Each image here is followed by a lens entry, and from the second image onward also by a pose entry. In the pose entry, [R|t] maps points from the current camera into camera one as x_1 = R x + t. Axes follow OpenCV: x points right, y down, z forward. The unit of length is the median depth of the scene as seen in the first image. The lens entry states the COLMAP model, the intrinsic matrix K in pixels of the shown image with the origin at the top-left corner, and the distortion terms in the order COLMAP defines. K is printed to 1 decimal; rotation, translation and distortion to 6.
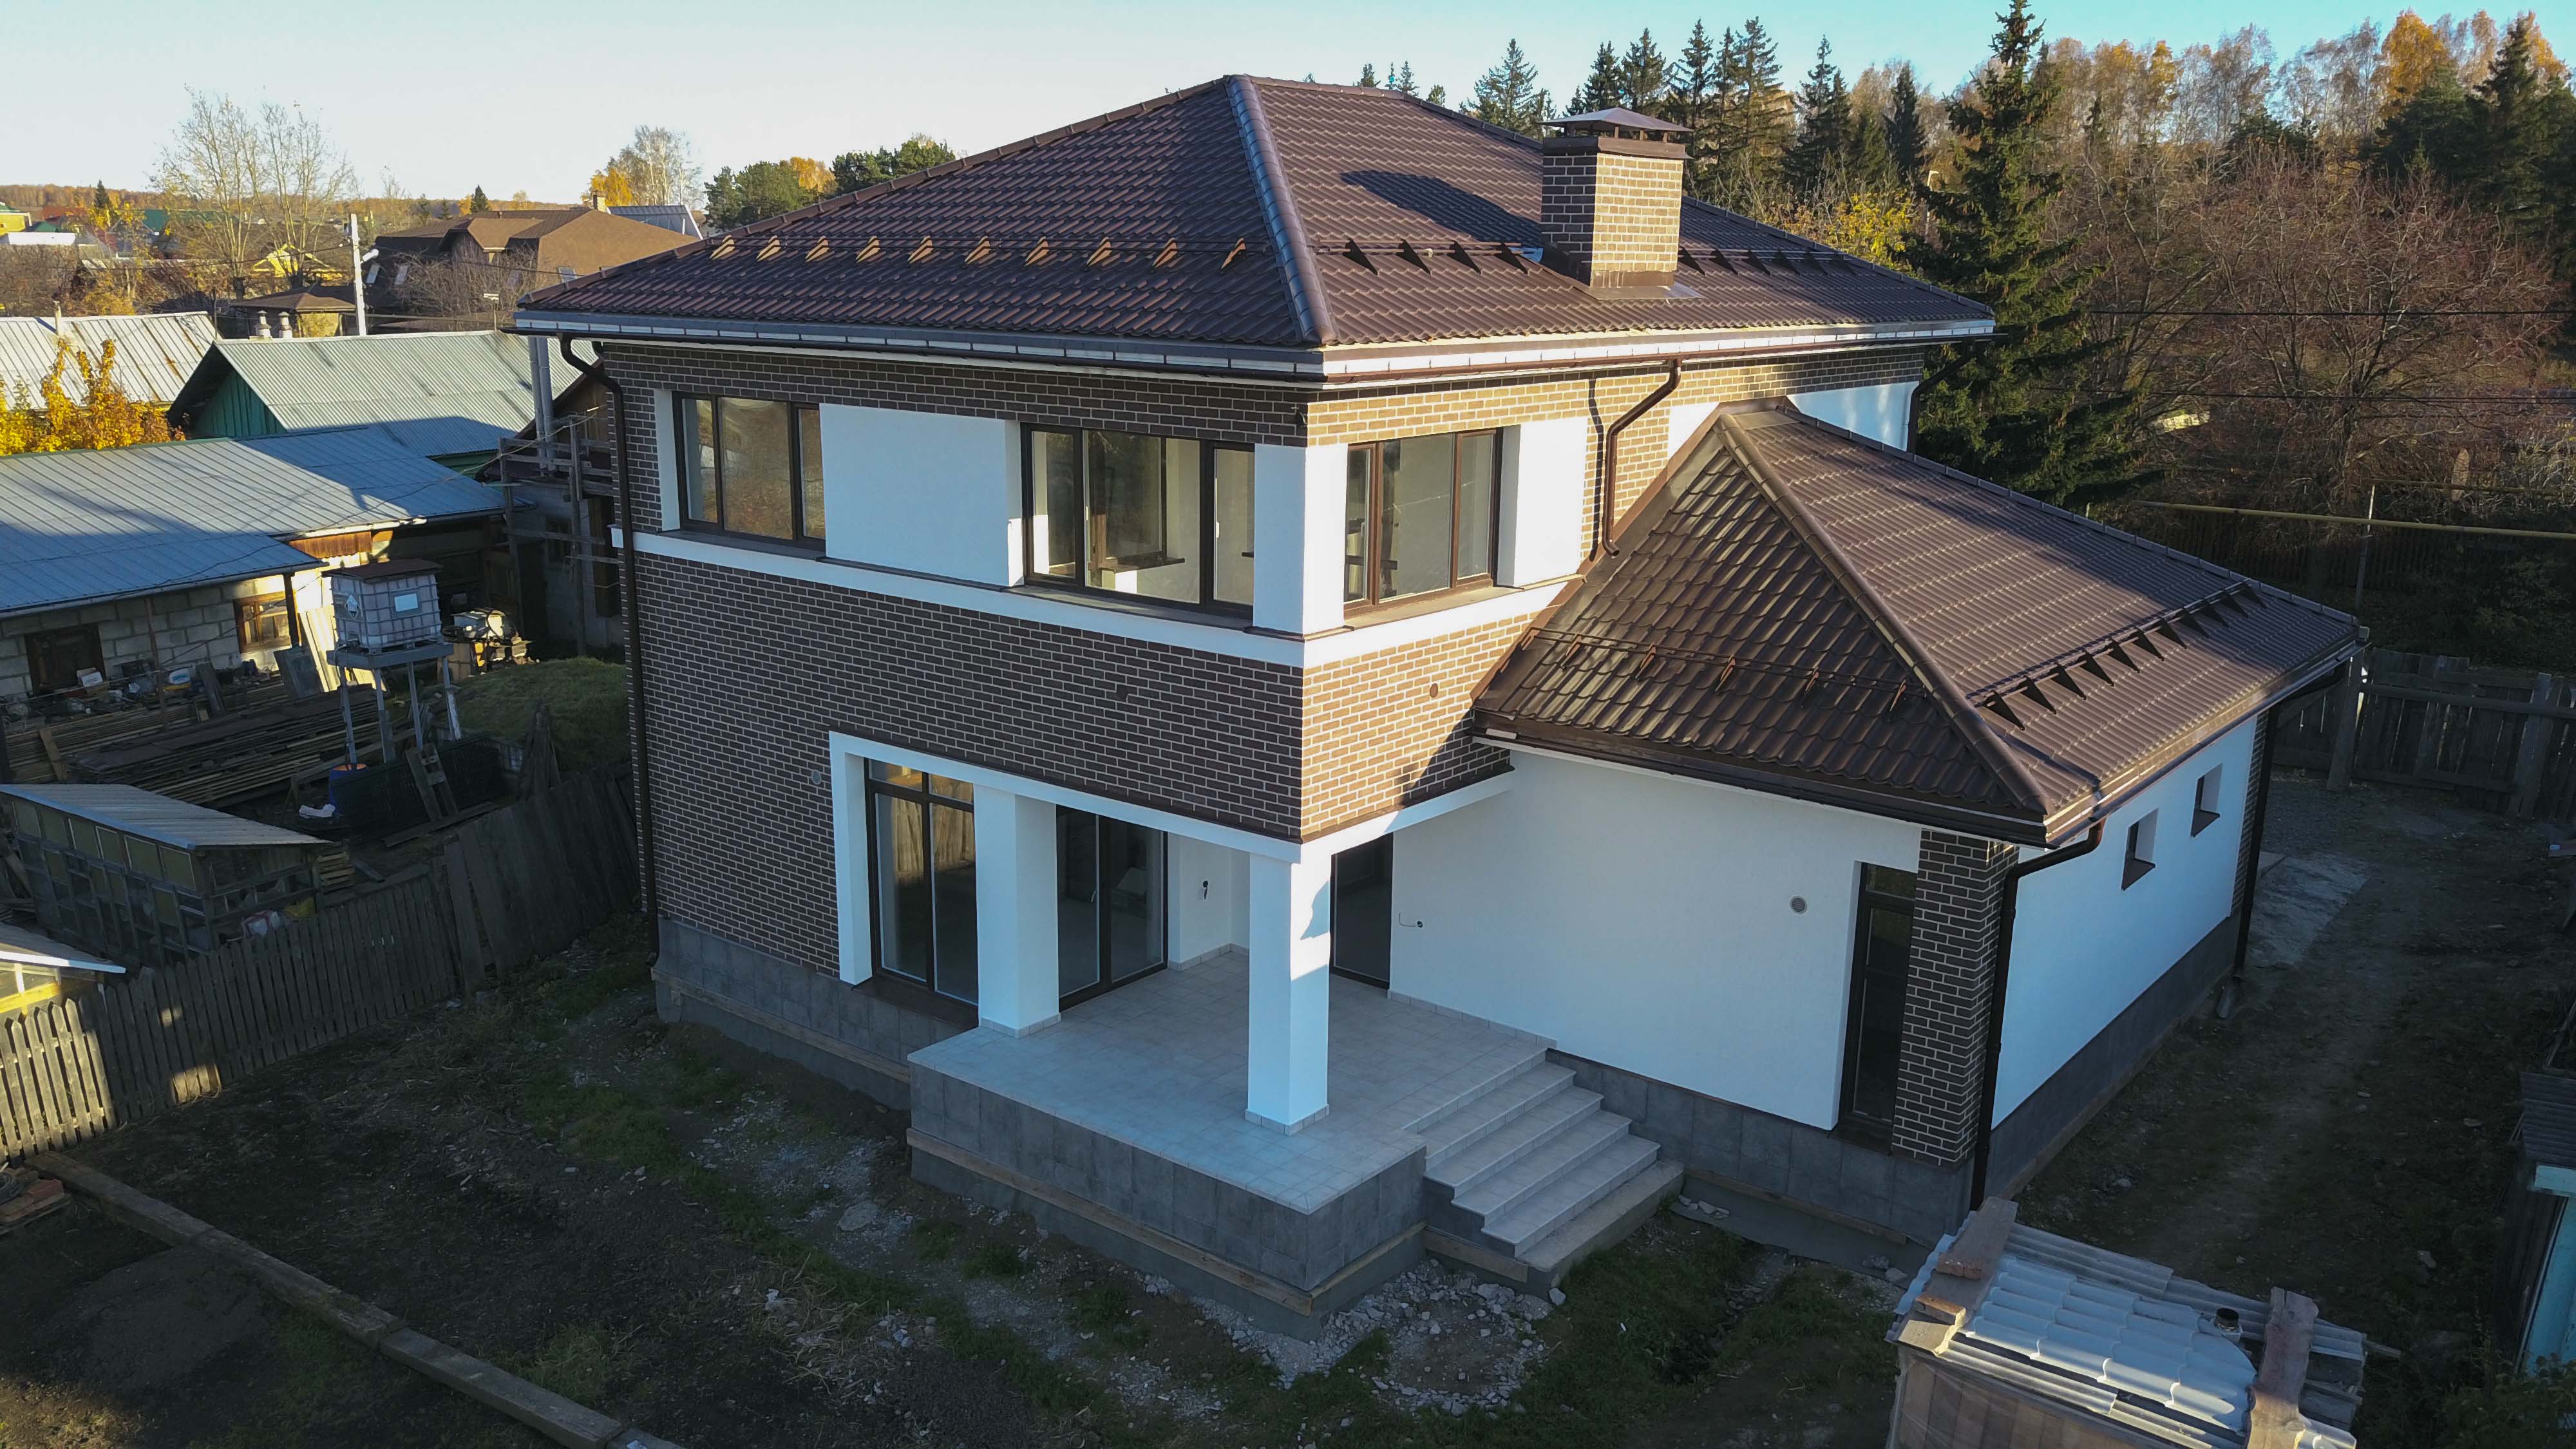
lens RADIAL K [[2005.7, 0, 1288.0], [0, 2005.7, 724.5], [0, 0, 1]] dist [0.000432, 0.006497]
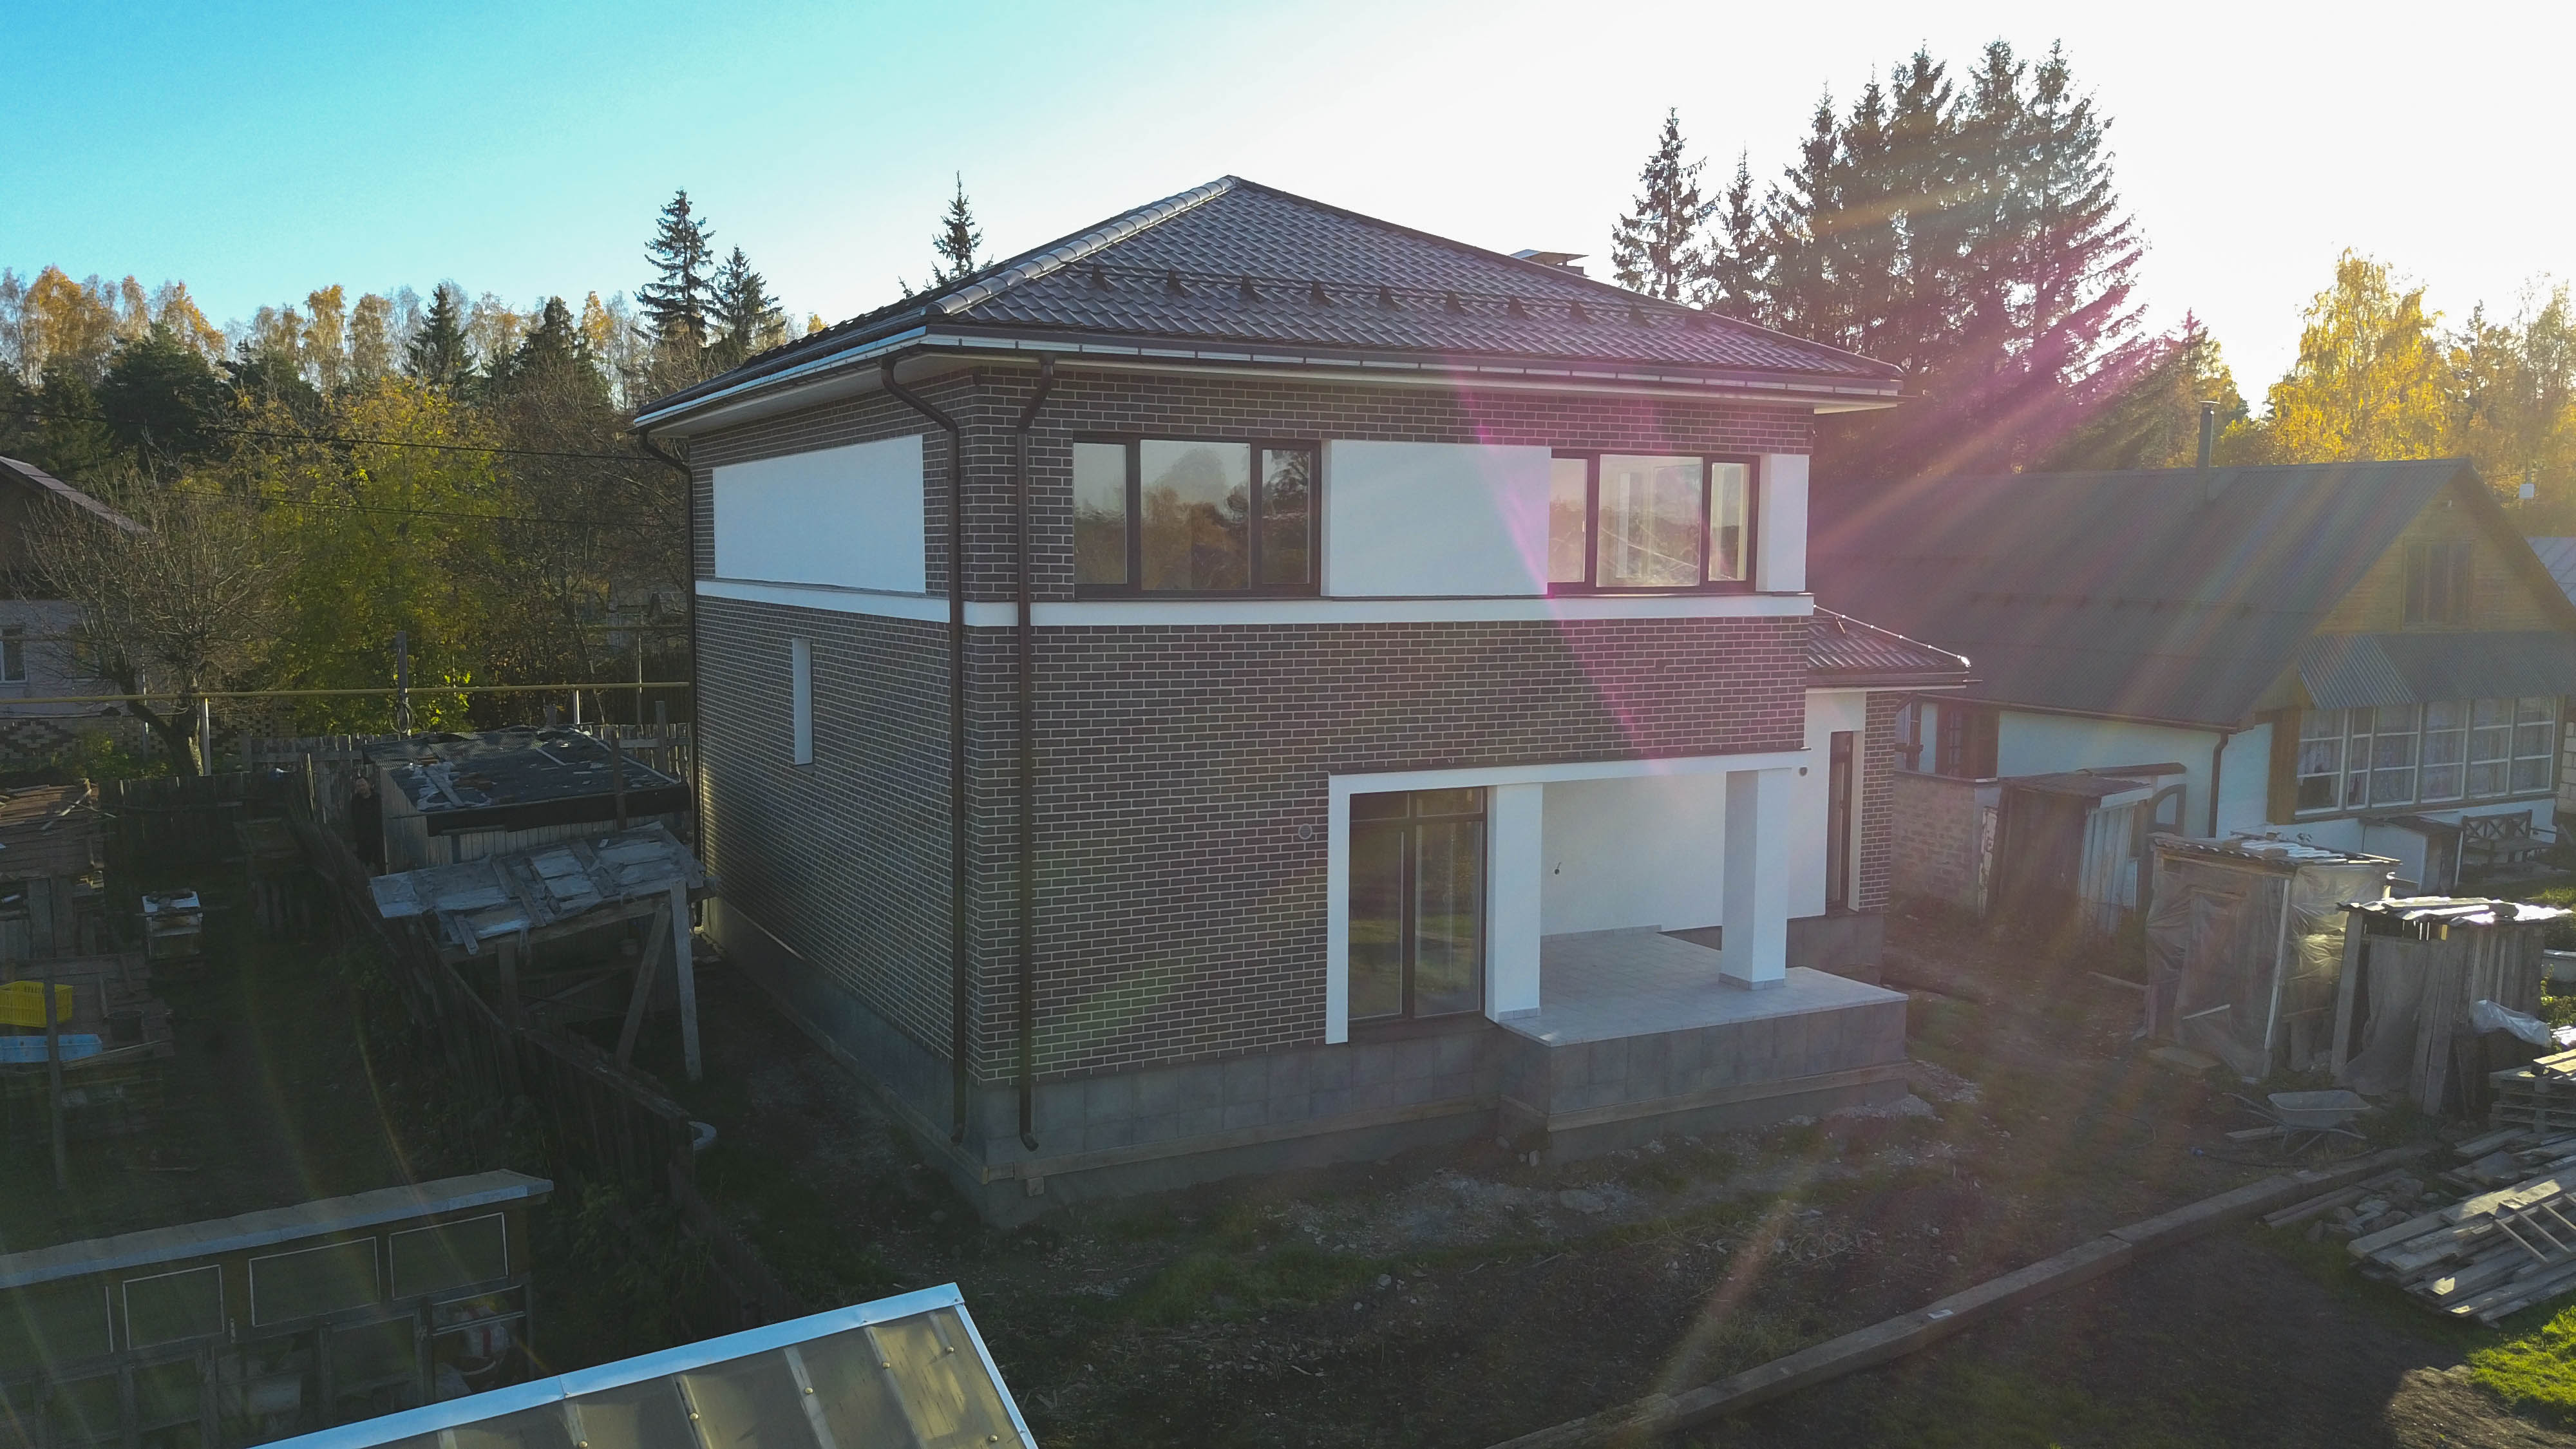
lens RADIAL K [[1991.8, 0, 1296.7], [0, 1991.8, 718.5], [0, 0, 1]] dist [0.012393, 0.000505]
pose [[0.402428, -0.088812, 0.911133, -1.150570], [0.211059, 0.977471, 0.002058, -0.030544], [-0.890789, 0.191475, 0.412106, 0.637348]]
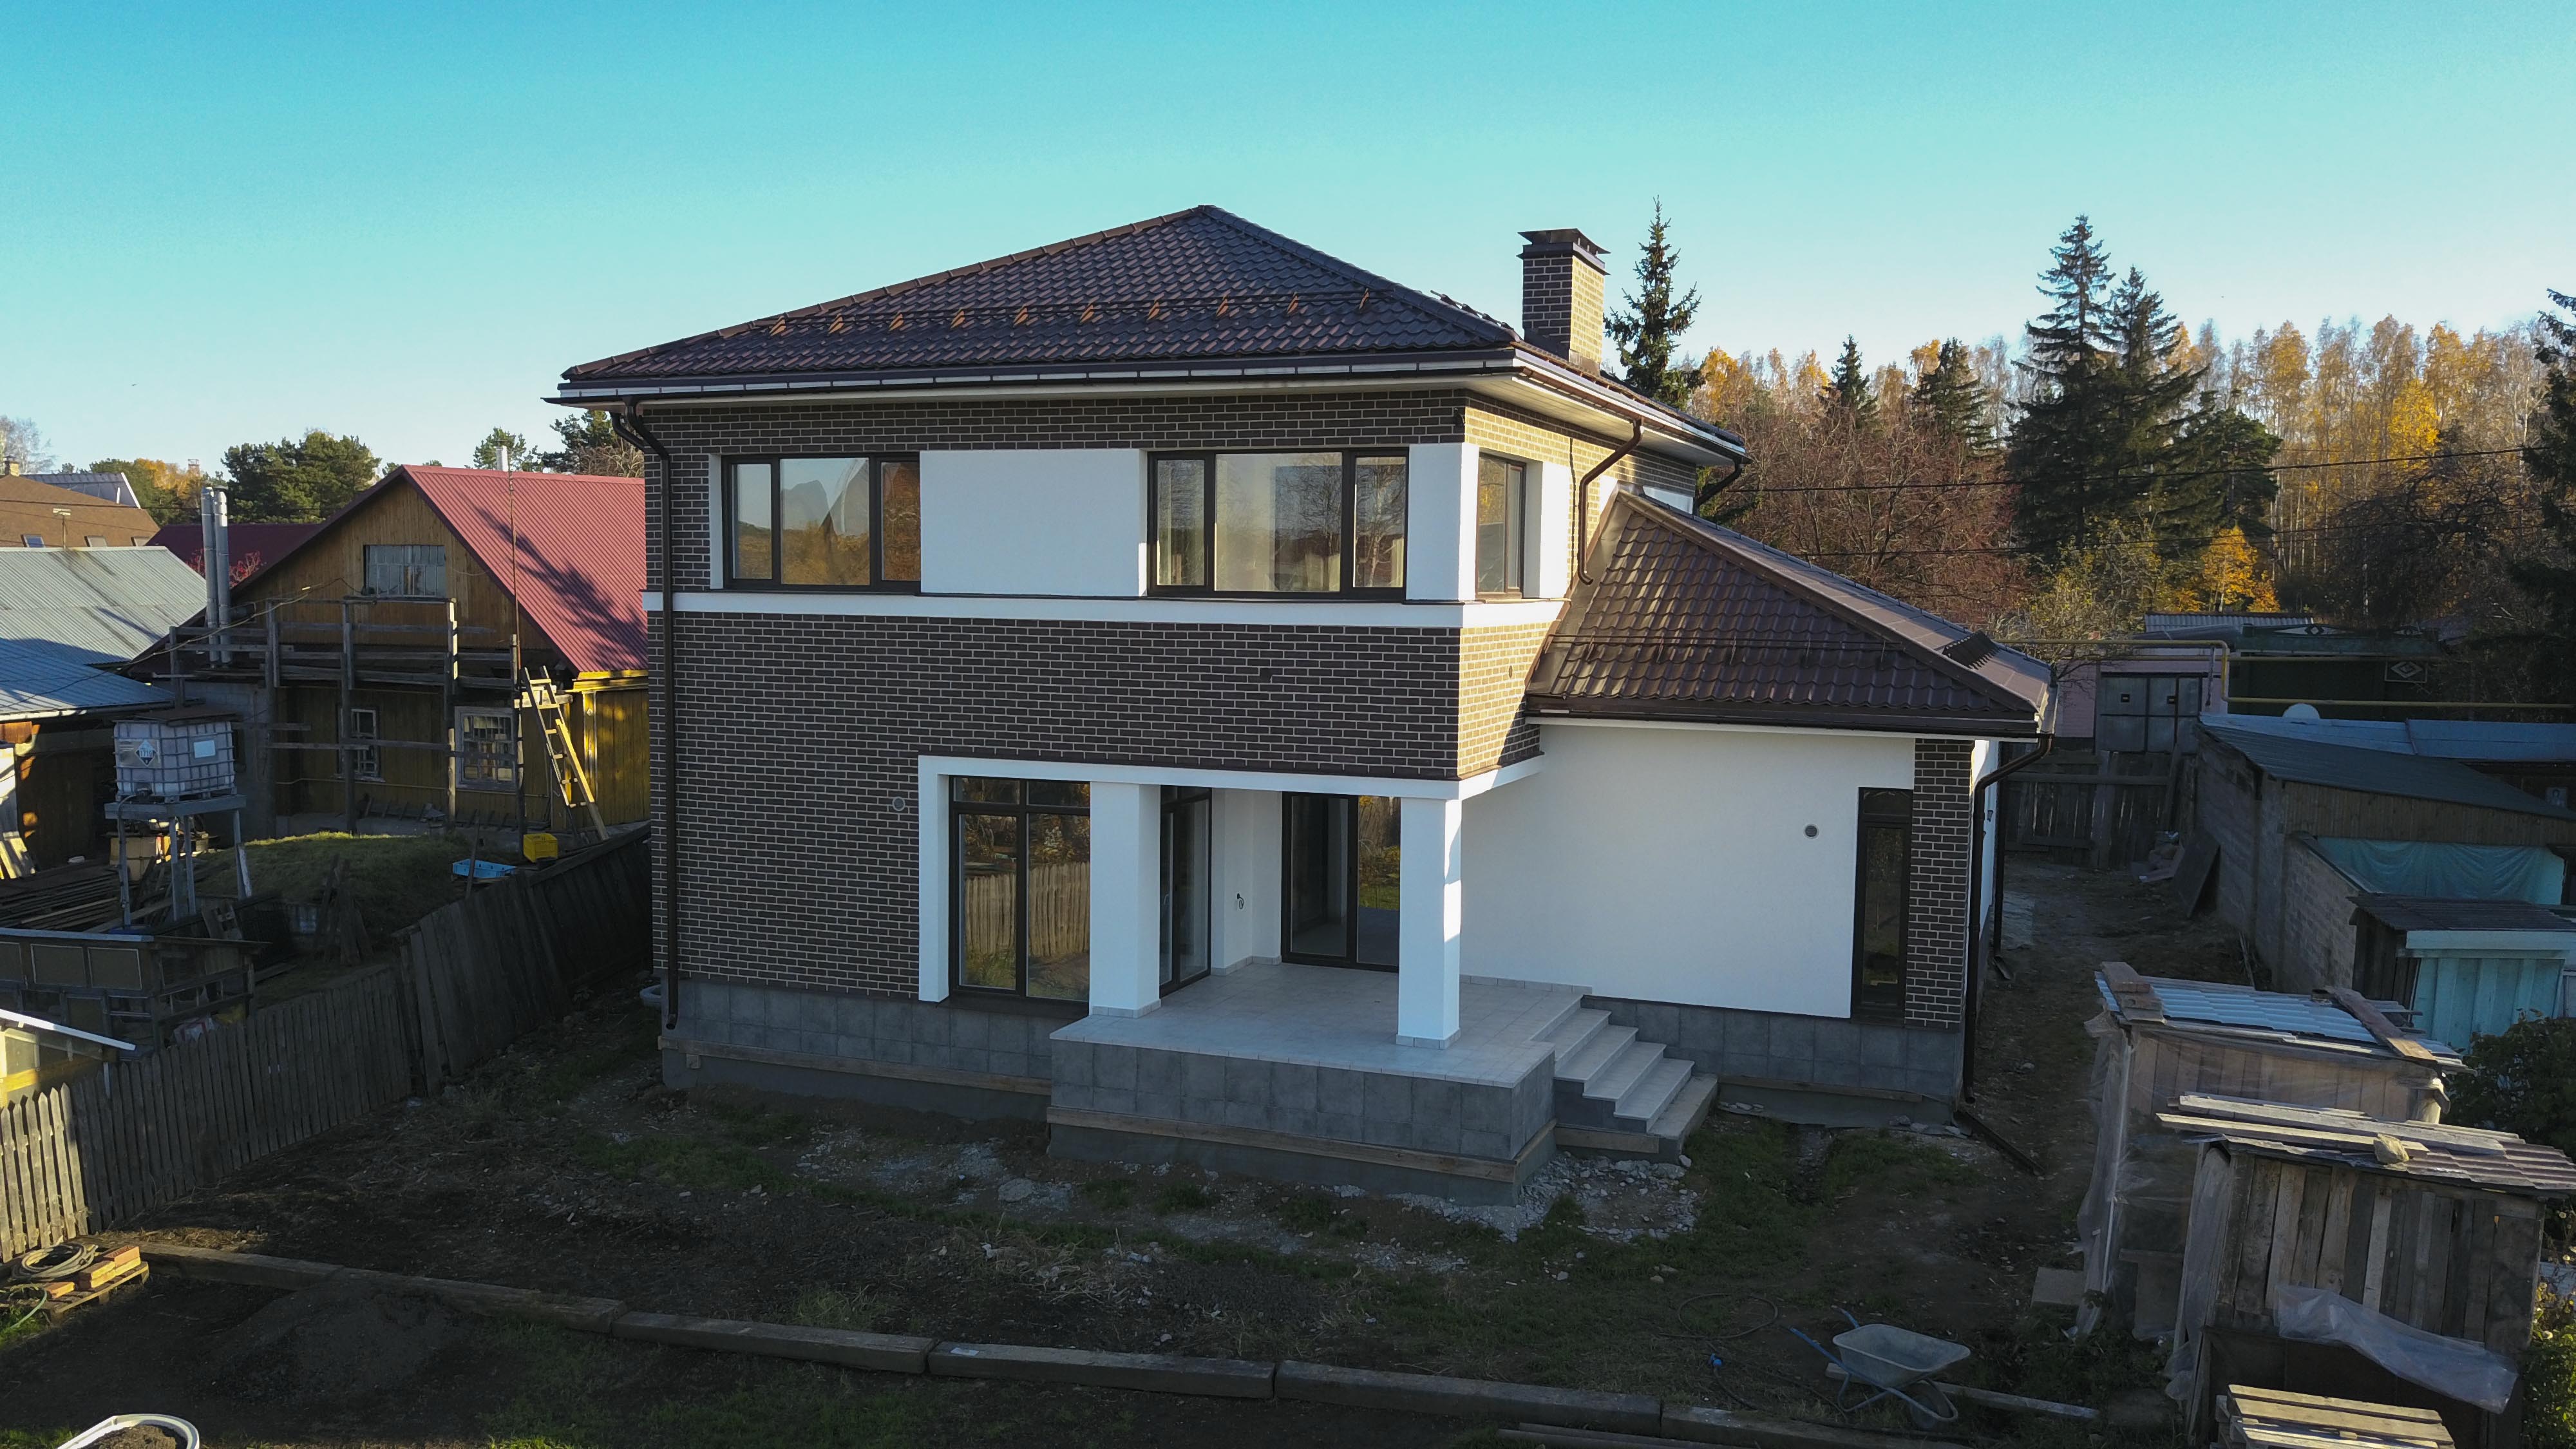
lens RADIAL K [[1991.8, 0, 1296.7], [0, 1991.8, 718.5], [0, 0, 1]] dist [0.012393, 0.000505]
pose [[0.954090, -0.024631, 0.298506, -0.366977], [0.071174, 0.986710, -0.146072, 0.158911], [-0.290941, 0.160611, 0.943164, -0.065629]]
